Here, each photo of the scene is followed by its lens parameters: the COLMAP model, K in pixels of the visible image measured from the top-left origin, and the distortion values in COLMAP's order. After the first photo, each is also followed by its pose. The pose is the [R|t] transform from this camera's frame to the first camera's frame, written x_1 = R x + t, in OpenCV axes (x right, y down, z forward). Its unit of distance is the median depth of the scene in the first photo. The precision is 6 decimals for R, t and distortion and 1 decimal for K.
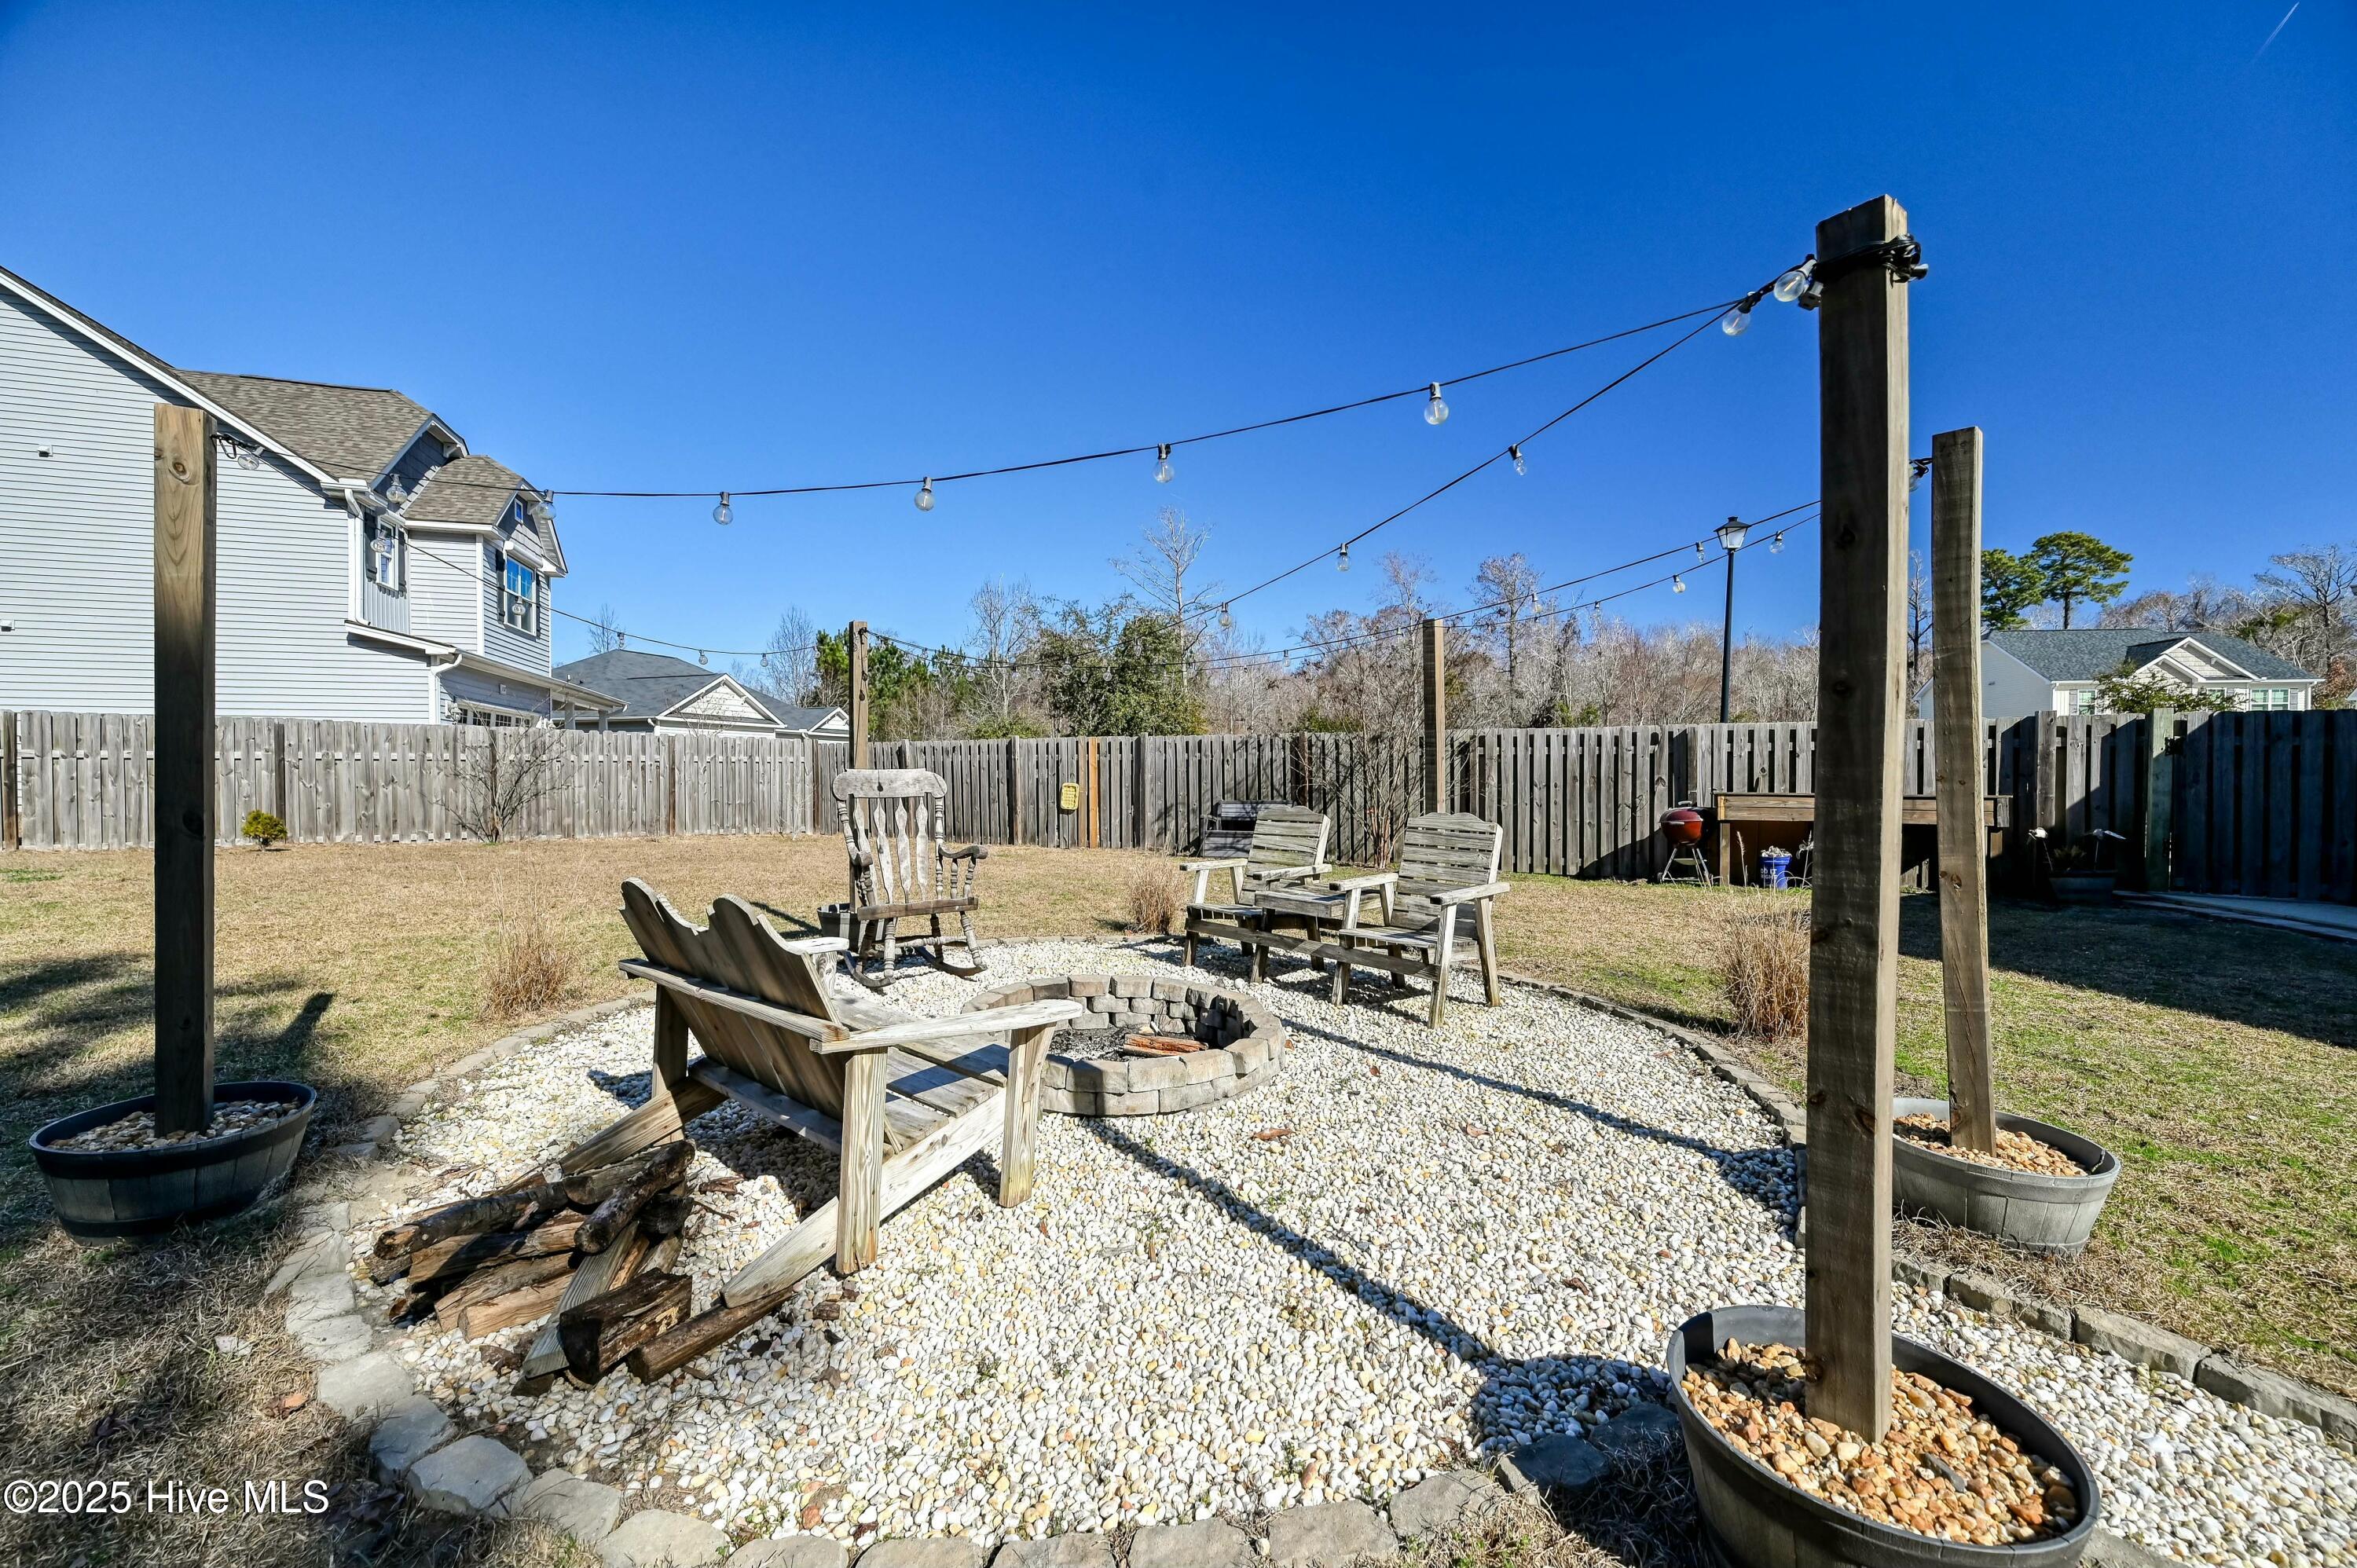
lens RADIAL K [[934.4, 0, 1181.5], [0, 934.4, 794.5], [0, 0, 1]] dist [0.000385, 0.000264]
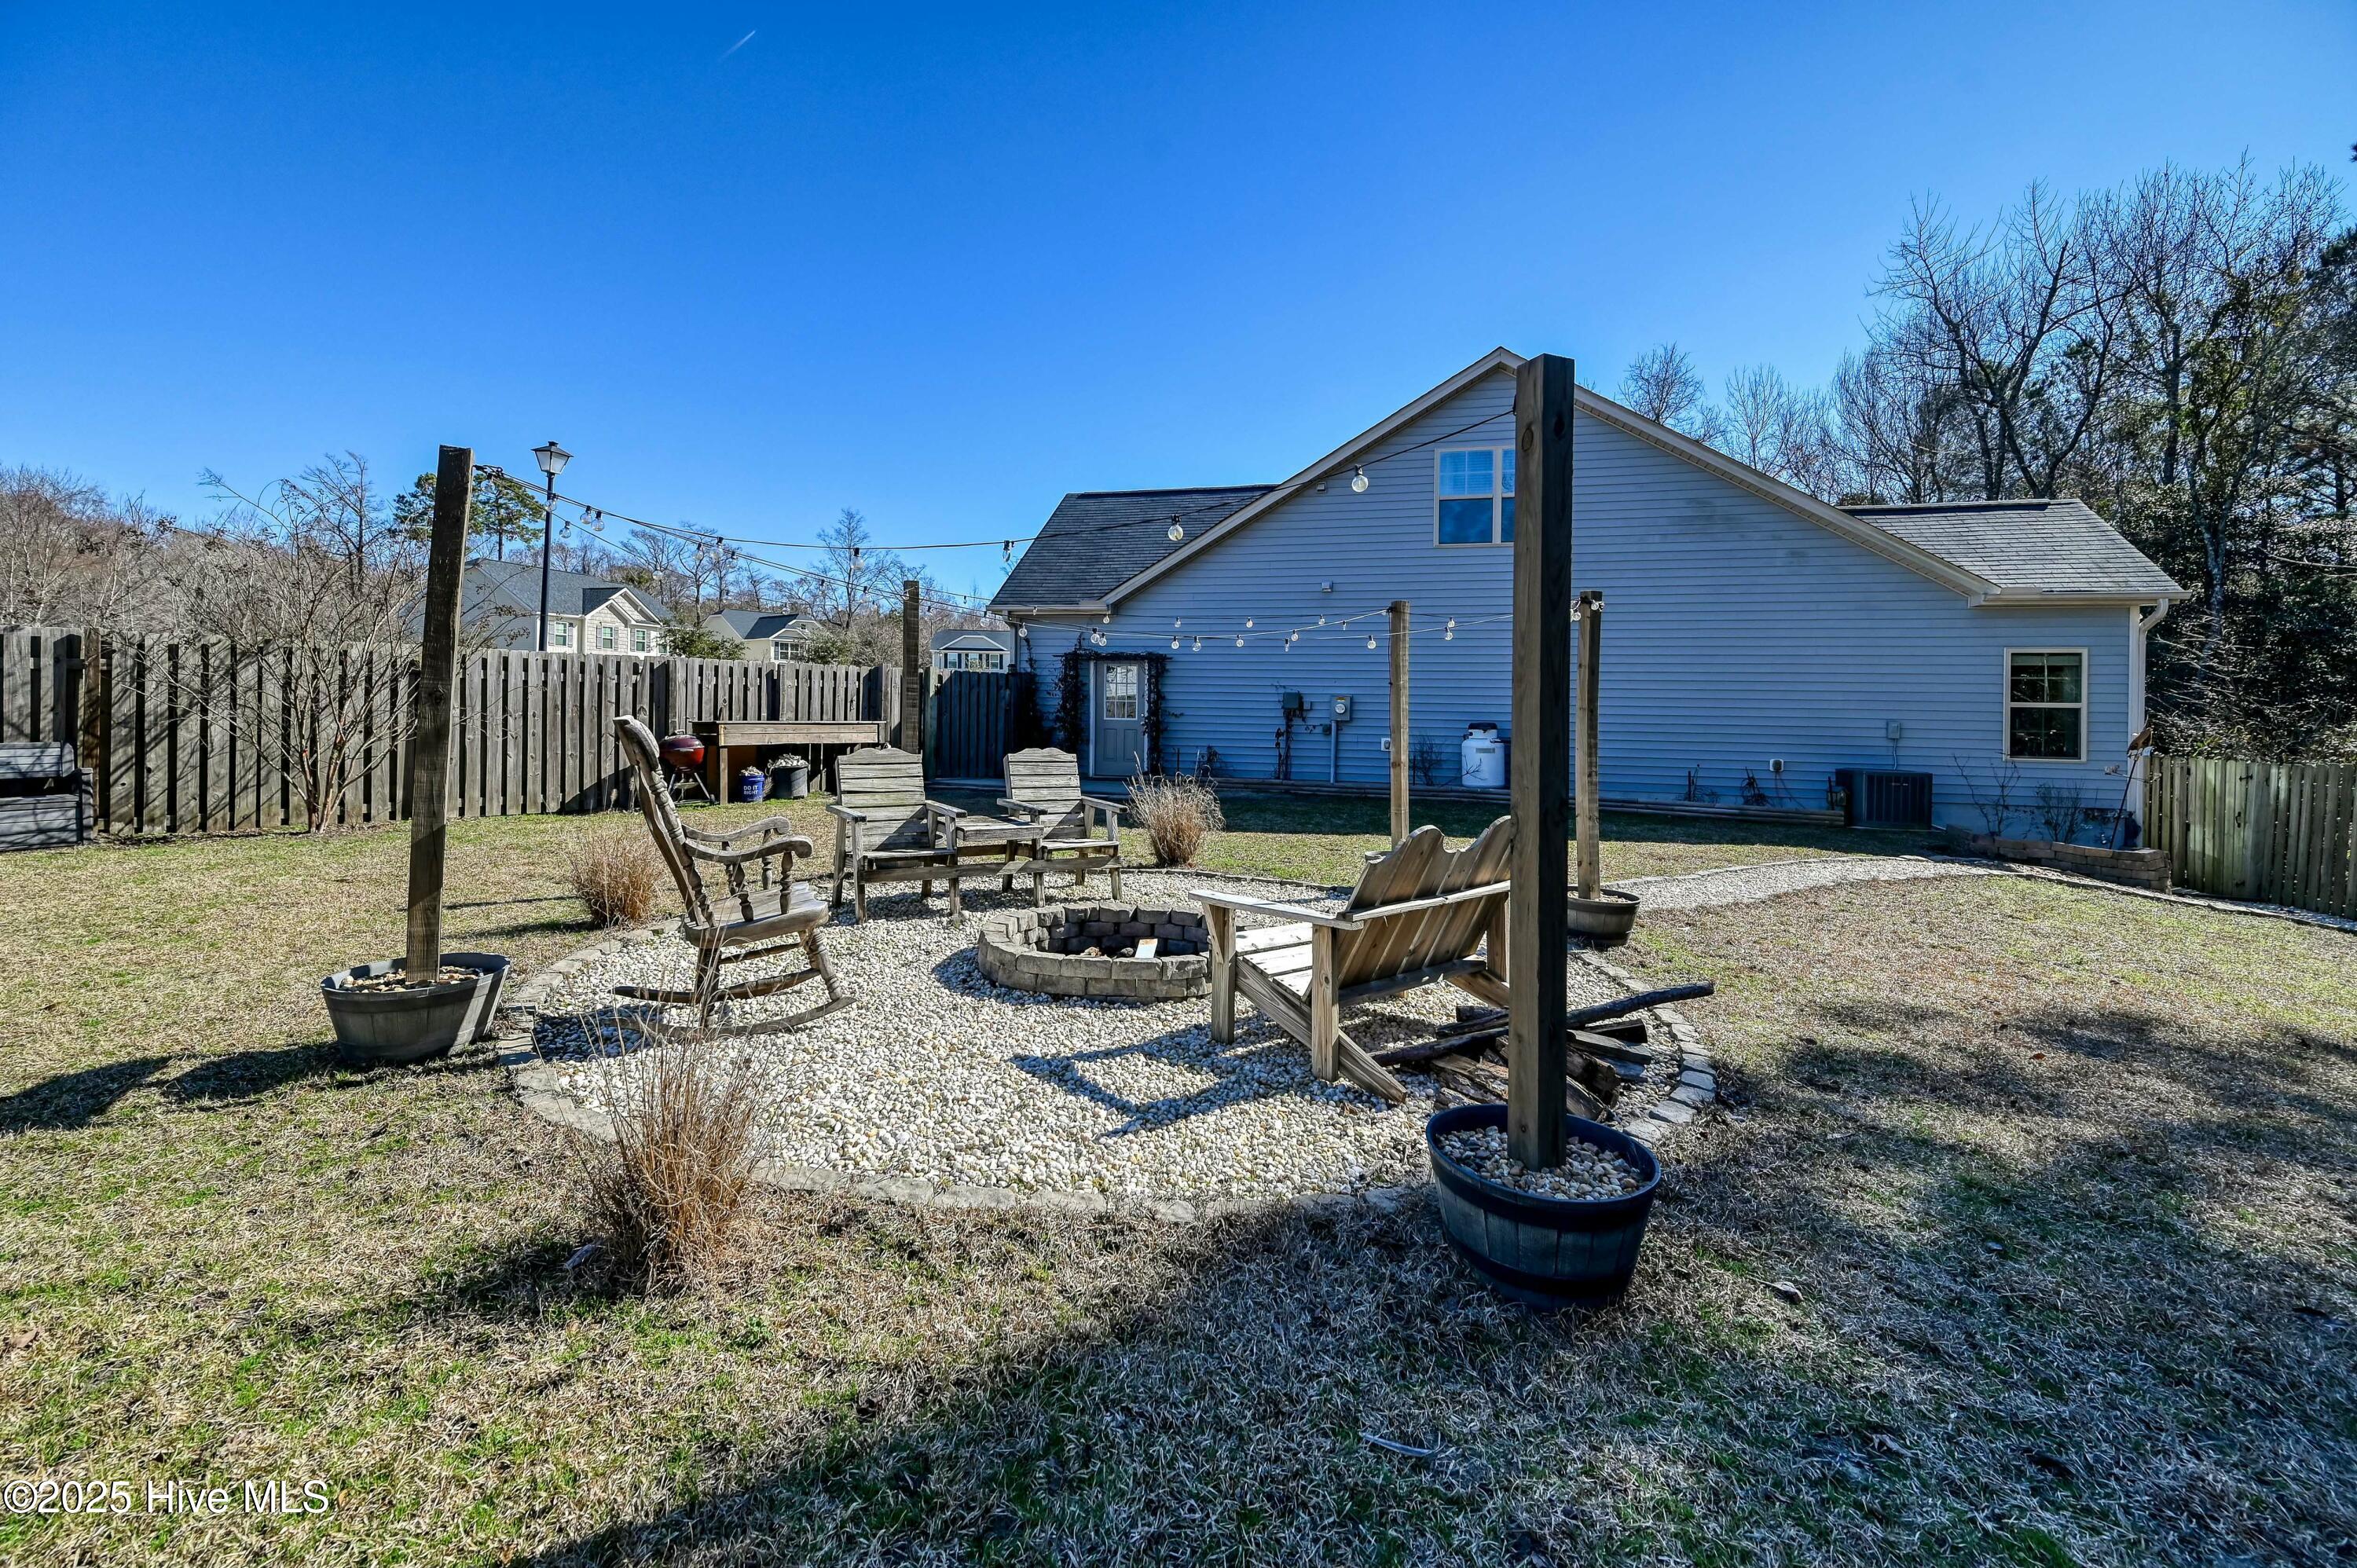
lens RADIAL K [[934.4, 0, 1191.2], [0, 934.4, 705.6], [0, 0, 1]] dist [0.000385, 0.000264]
pose [[0.172294, 0.003186, 0.985040, -0.383802], [0.002040, 0.999991, -0.003591, -0.014244], [-0.985043, 0.002629, 0.172286, 0.222616]]
